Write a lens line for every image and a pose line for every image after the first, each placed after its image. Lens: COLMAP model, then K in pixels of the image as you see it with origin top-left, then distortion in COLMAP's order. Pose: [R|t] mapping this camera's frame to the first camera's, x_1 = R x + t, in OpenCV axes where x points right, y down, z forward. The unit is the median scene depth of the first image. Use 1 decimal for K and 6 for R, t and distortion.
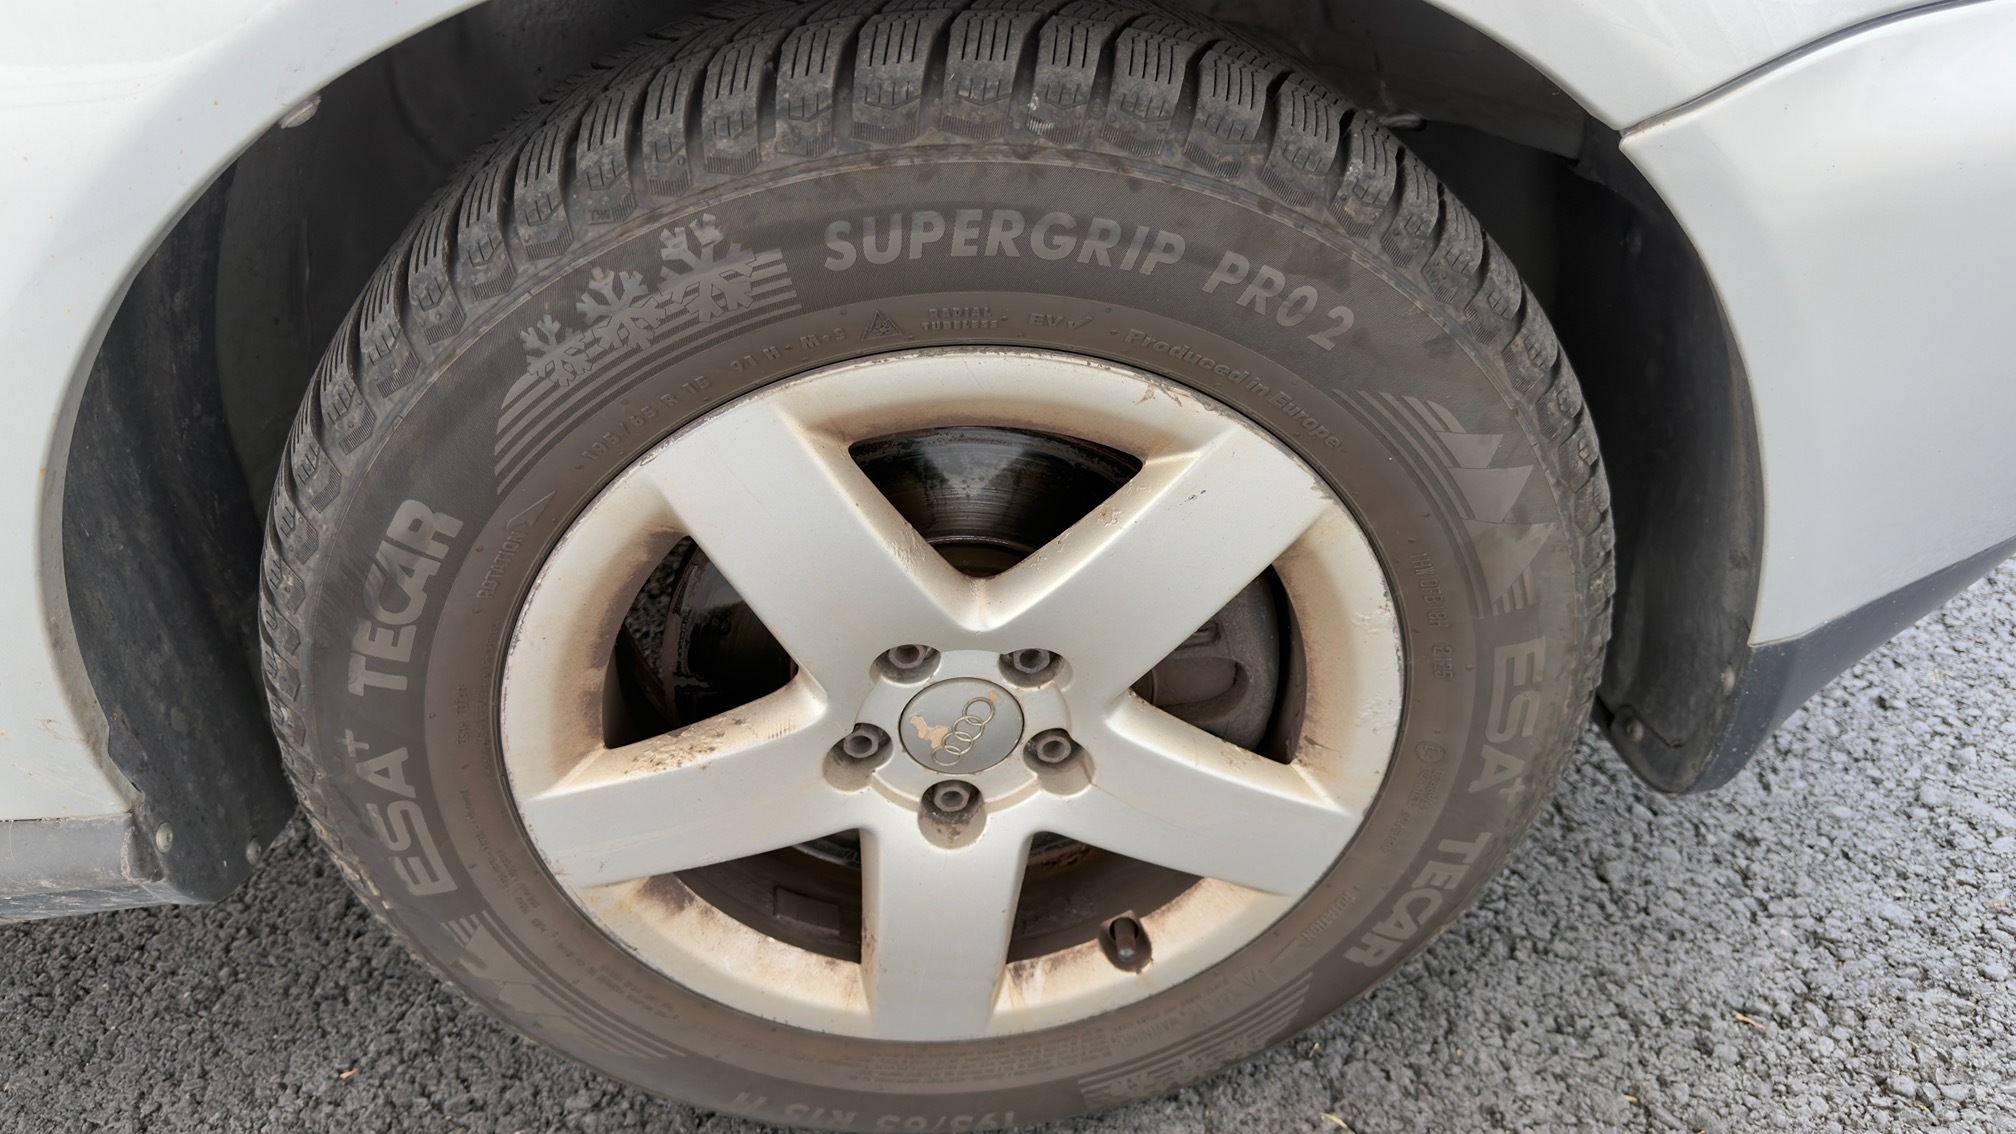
lens RADIAL K [[1510.9, 0, 1008.0], [0, 1510.9, 567.0], [0, 0, 1]] dist [0.081792, -0.146257]
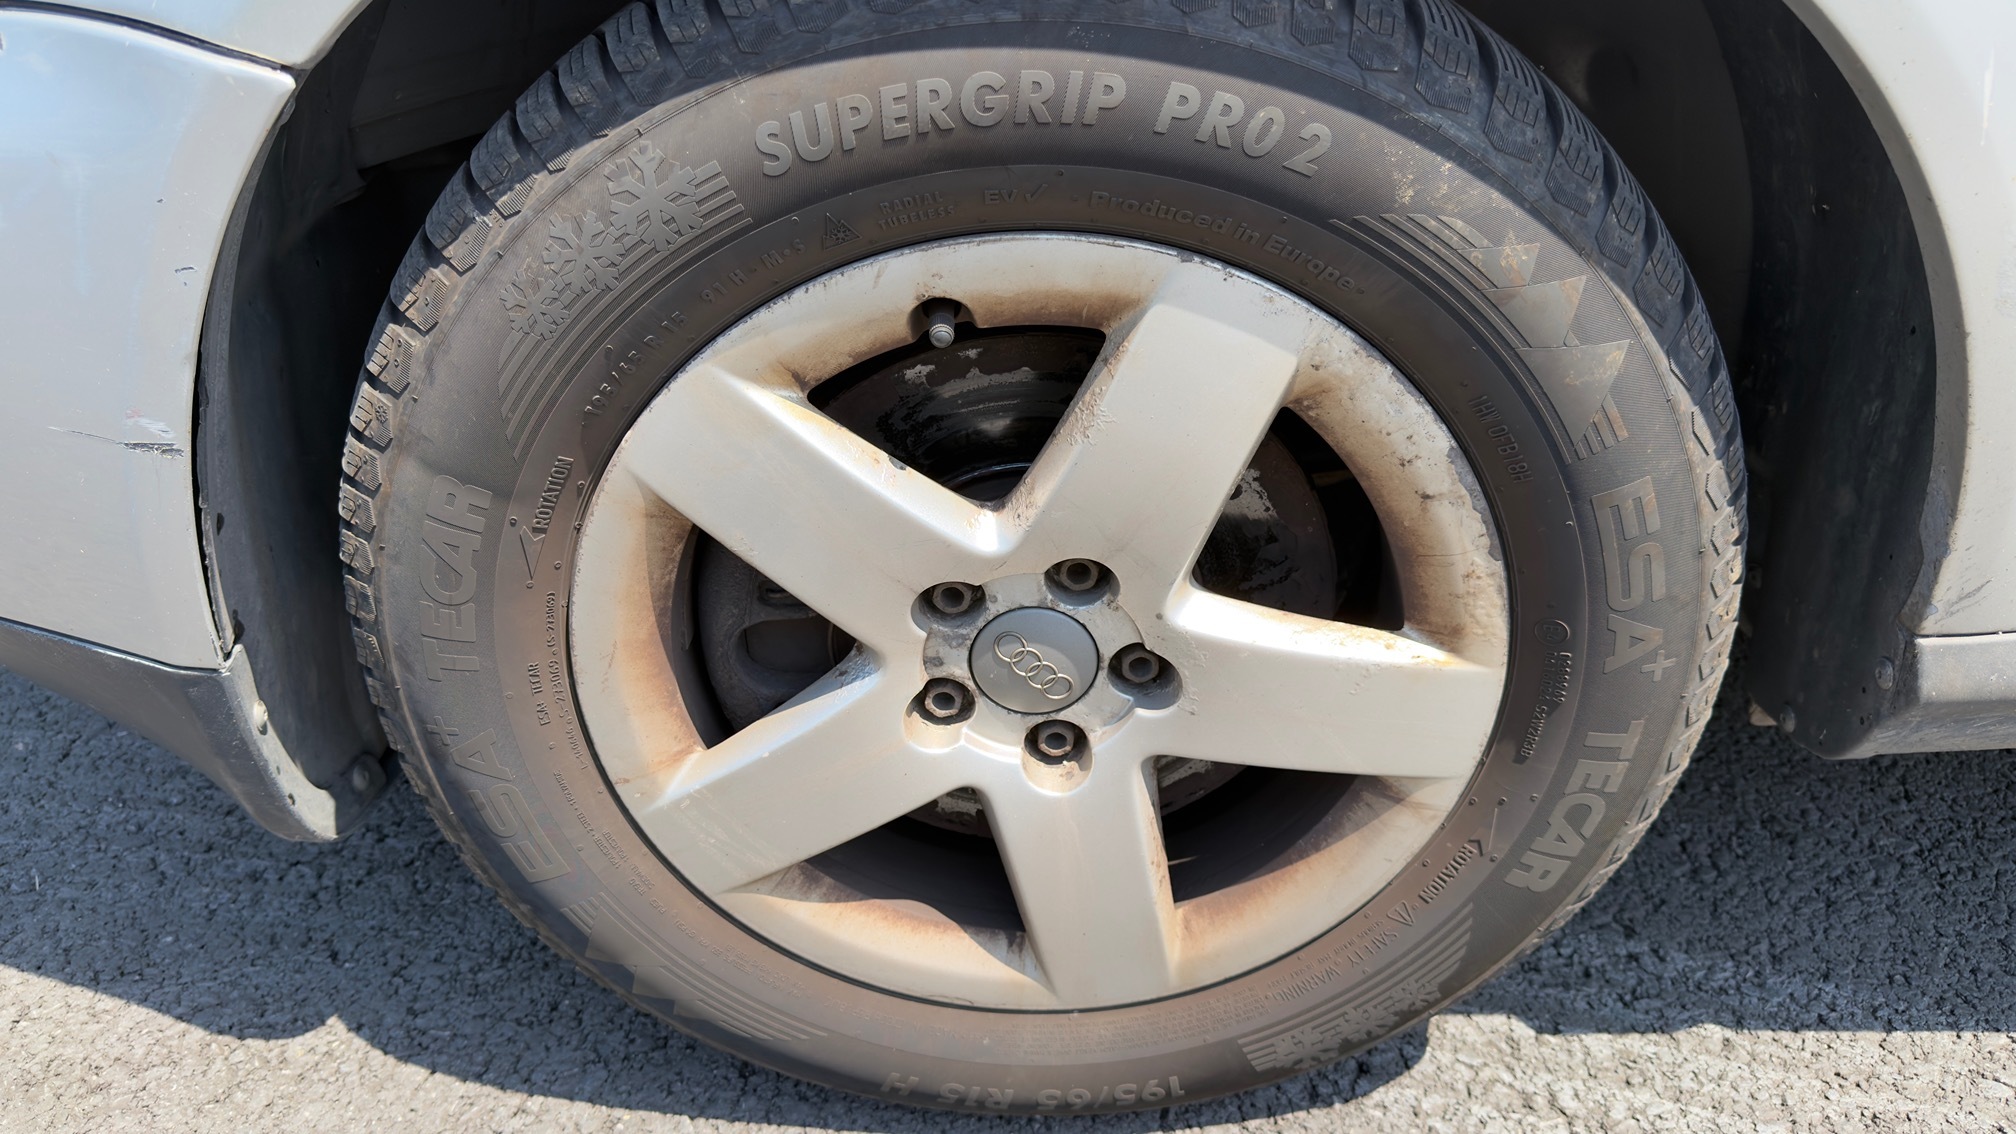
lens RADIAL K [[1510.9, 0, 1008.0], [0, 1510.9, 567.0], [0, 0, 1]] dist [0.081792, -0.146257]
pose [[0.969464, -0.113094, -0.217597, 0.168911], [0.106772, 0.993453, -0.040632, 0.086760], [0.220768, 0.016158, 0.975193, 0.070938]]
